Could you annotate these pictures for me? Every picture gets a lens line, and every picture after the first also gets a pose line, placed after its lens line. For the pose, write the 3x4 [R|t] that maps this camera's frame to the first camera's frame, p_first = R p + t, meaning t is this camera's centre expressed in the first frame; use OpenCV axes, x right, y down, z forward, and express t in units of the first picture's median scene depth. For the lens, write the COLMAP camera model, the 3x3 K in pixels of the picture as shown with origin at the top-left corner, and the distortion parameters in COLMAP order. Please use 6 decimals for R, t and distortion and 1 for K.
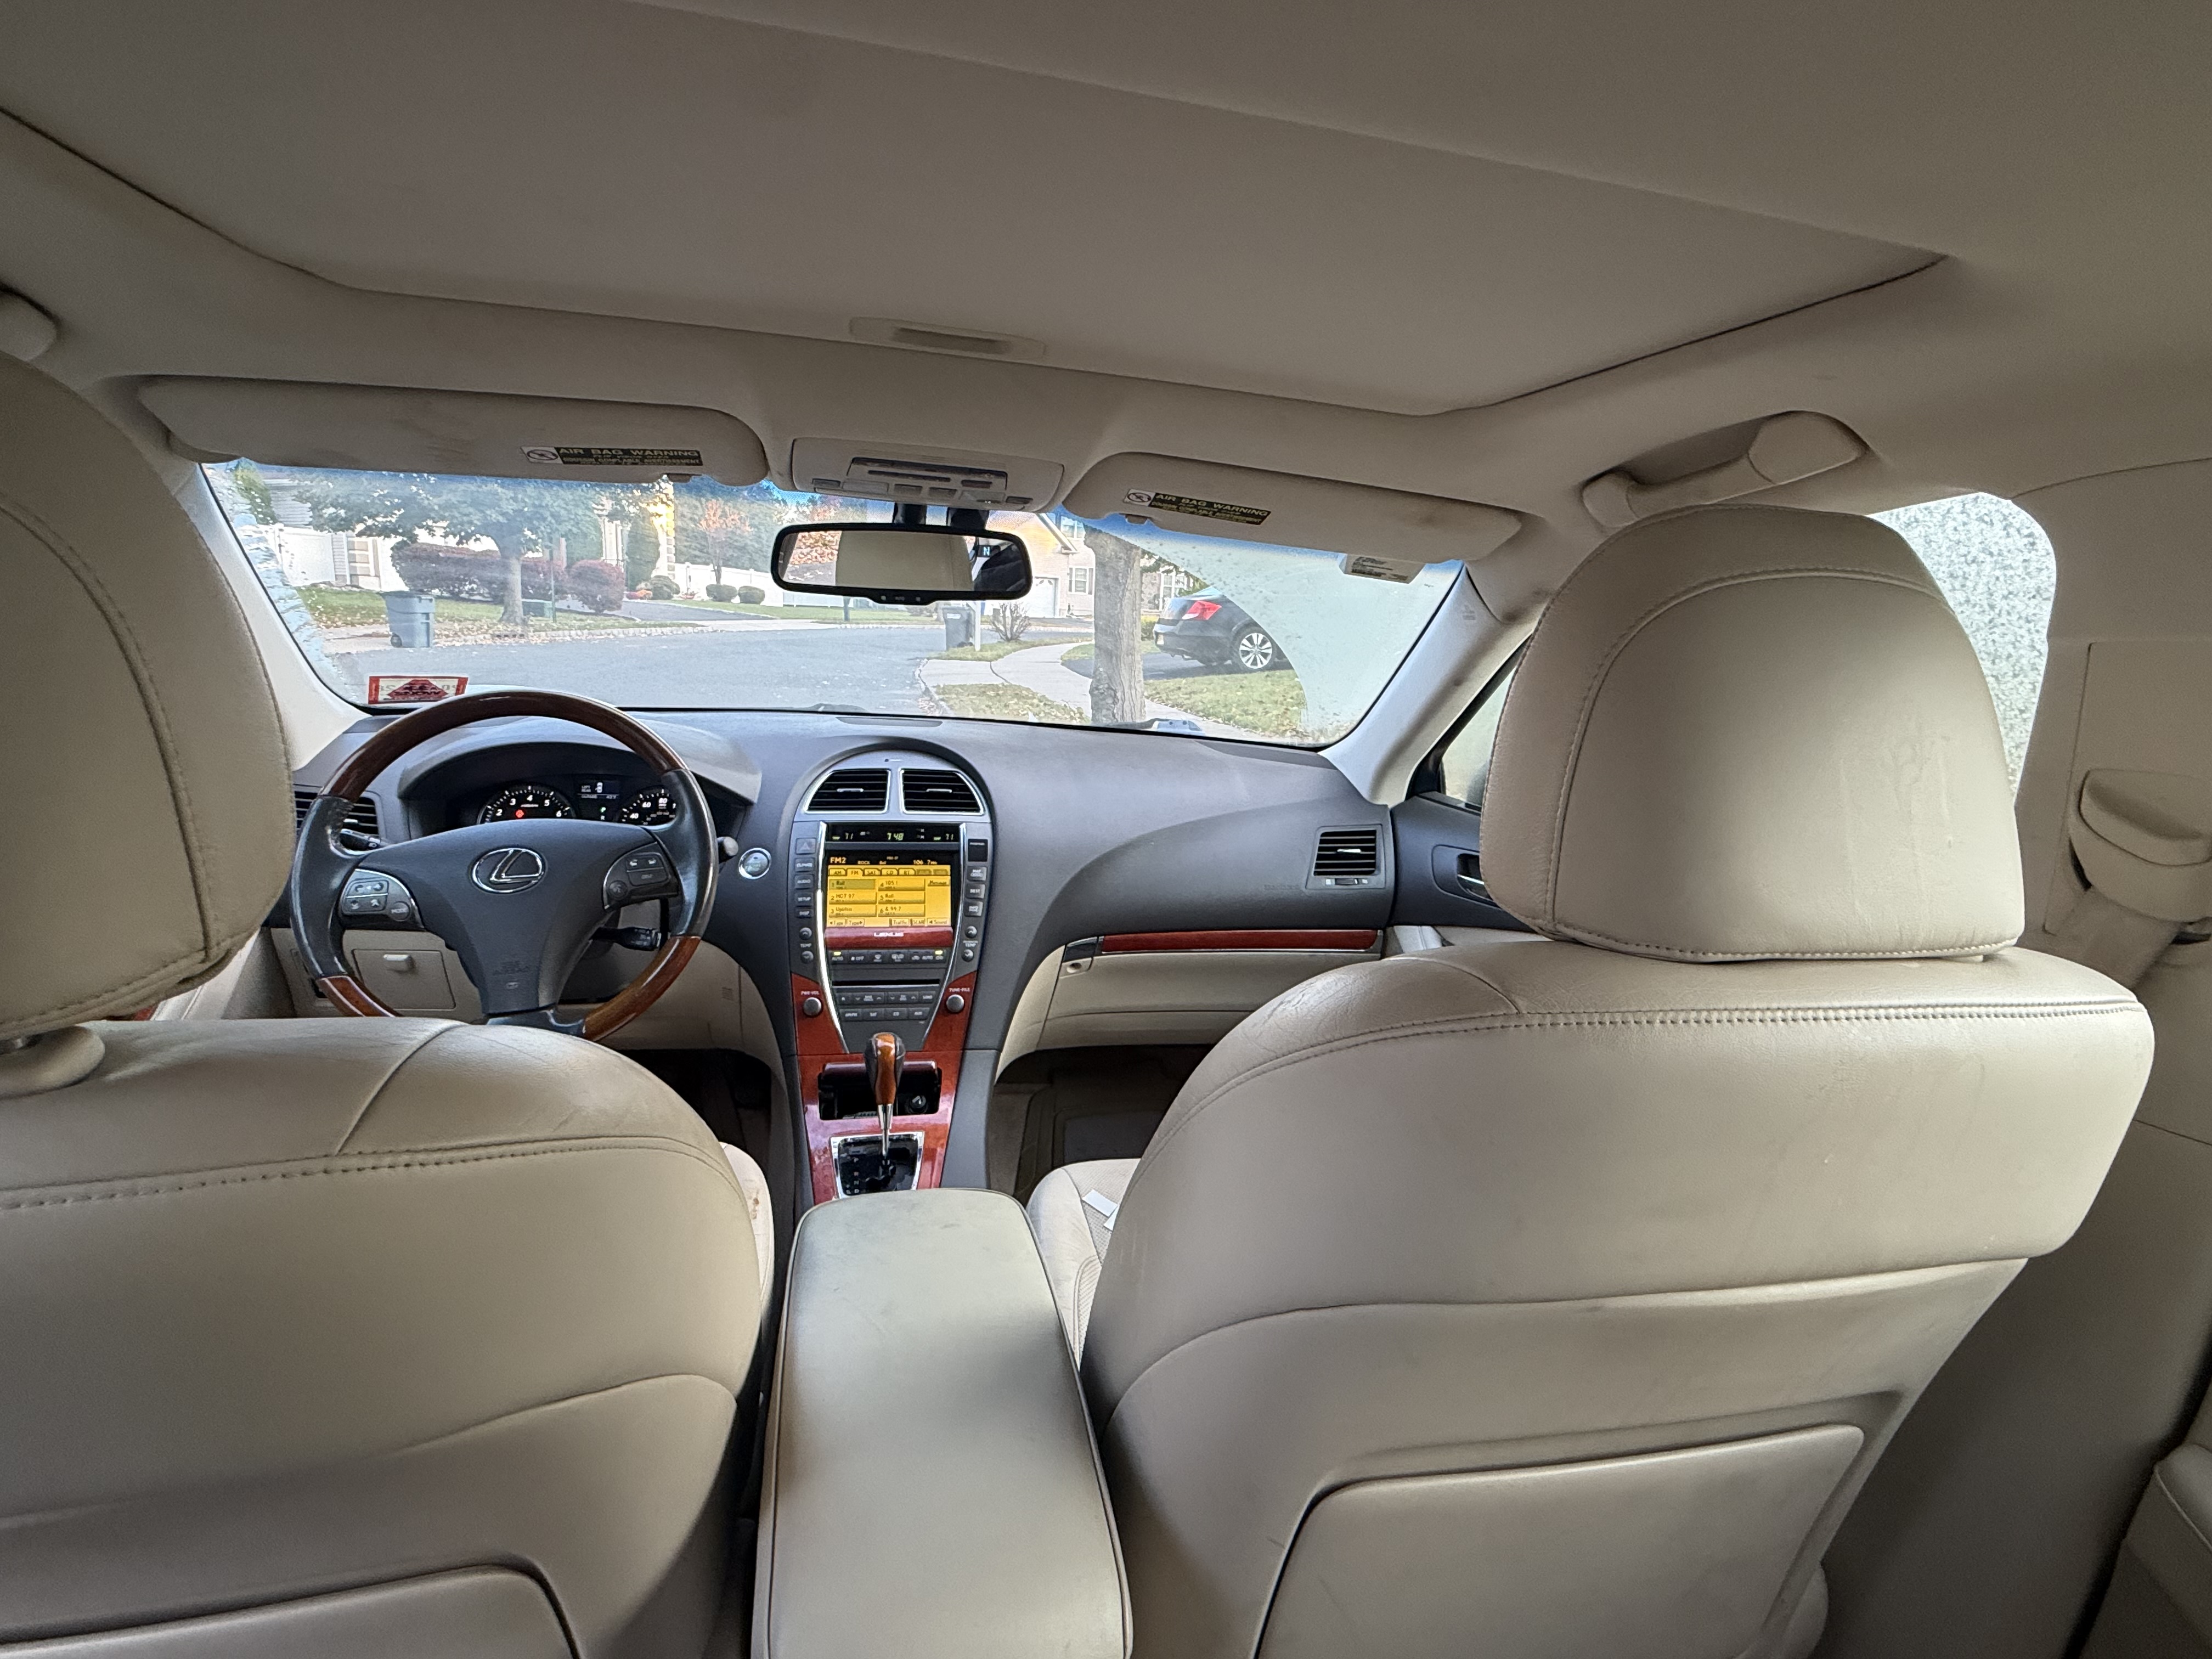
lens RADIAL K [[1029.4, 0, 1110.9], [0, 1029.4, 827.0], [0, 0, 1]] dist [-0.000073, -0.000033]
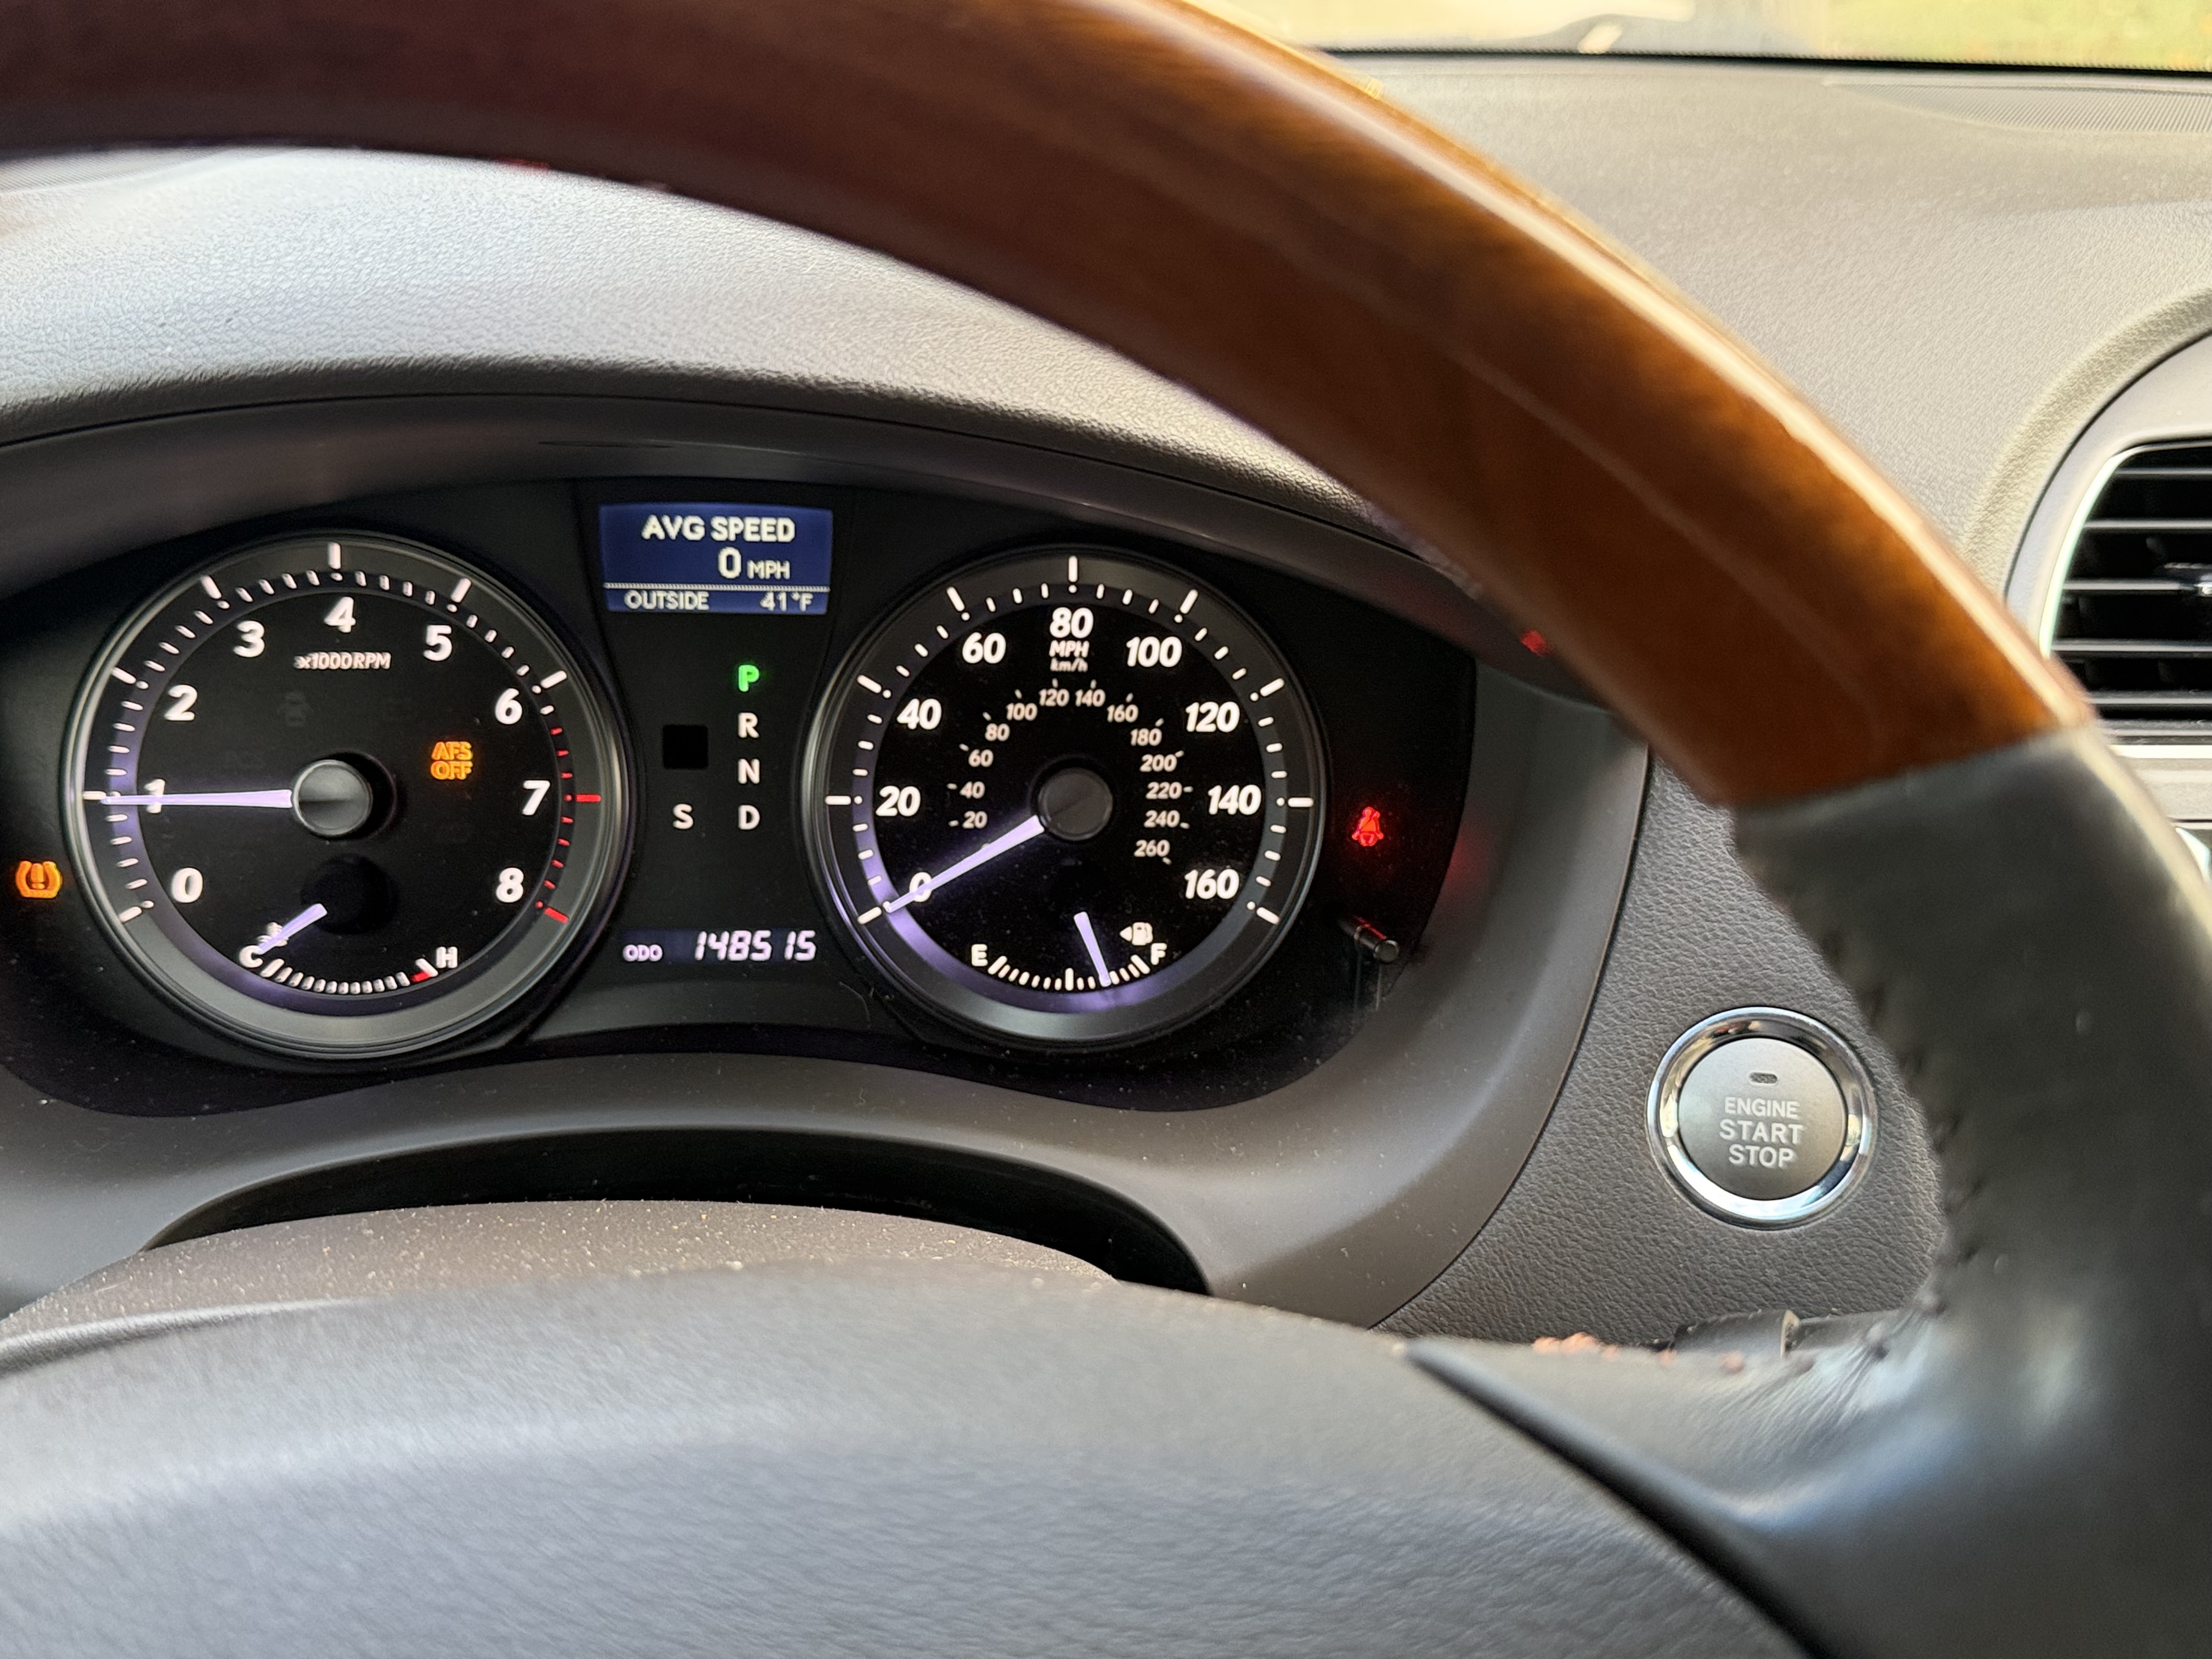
lens RADIAL K [[2125.8, 0, 1106.2], [0, 2125.8, 829.6], [0, 0, 1]] dist [0.019682, 0.000000]
pose [[0.986890, 0.038068, -0.156842, -0.376154], [-0.000324, 0.972250, 0.233945, -0.074822], [0.161395, -0.230827, 0.959516, 0.661904]]
